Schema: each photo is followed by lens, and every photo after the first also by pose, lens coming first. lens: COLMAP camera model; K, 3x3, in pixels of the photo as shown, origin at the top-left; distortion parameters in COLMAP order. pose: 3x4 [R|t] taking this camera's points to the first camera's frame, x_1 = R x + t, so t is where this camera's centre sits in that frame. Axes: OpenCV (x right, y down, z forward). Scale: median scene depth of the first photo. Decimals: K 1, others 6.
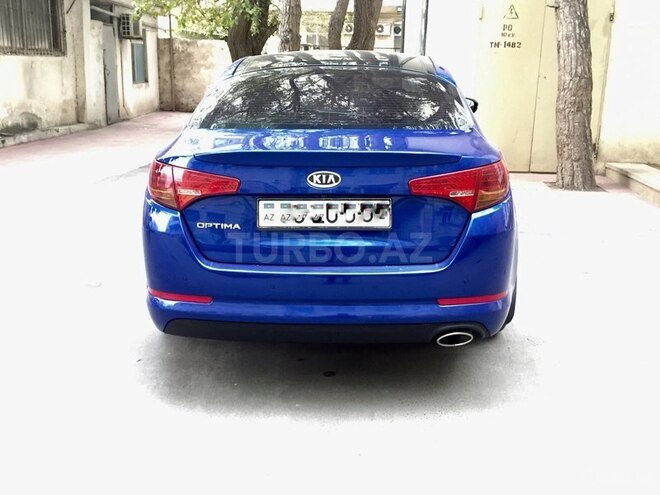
lens RADIAL K [[695.6, 0, 330.2], [0, 695.6, 247.2], [0, 0, 1]] dist [0.008684, 0.000000]
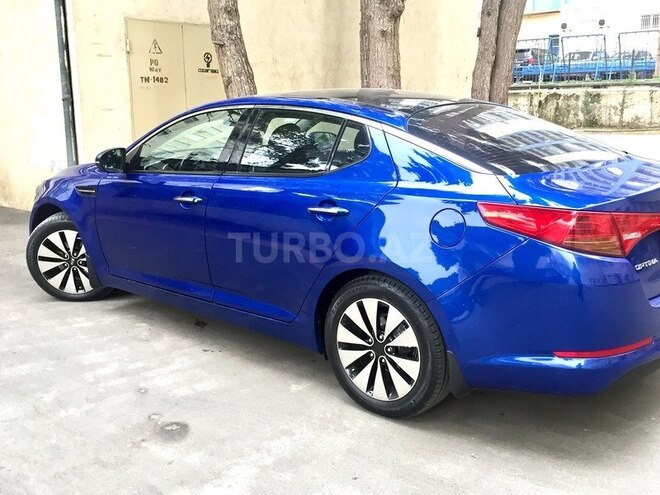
lens RADIAL K [[695.6, 0, 330.3], [0, 695.6, 247.2], [0, 0, 1]] dist [0.008684, 0.000000]
pose [[0.643083, -0.174971, 0.745540, -0.360486], [0.207077, 0.977011, 0.050676, -0.060374], [-0.737268, 0.121795, 0.664532, 0.200888]]
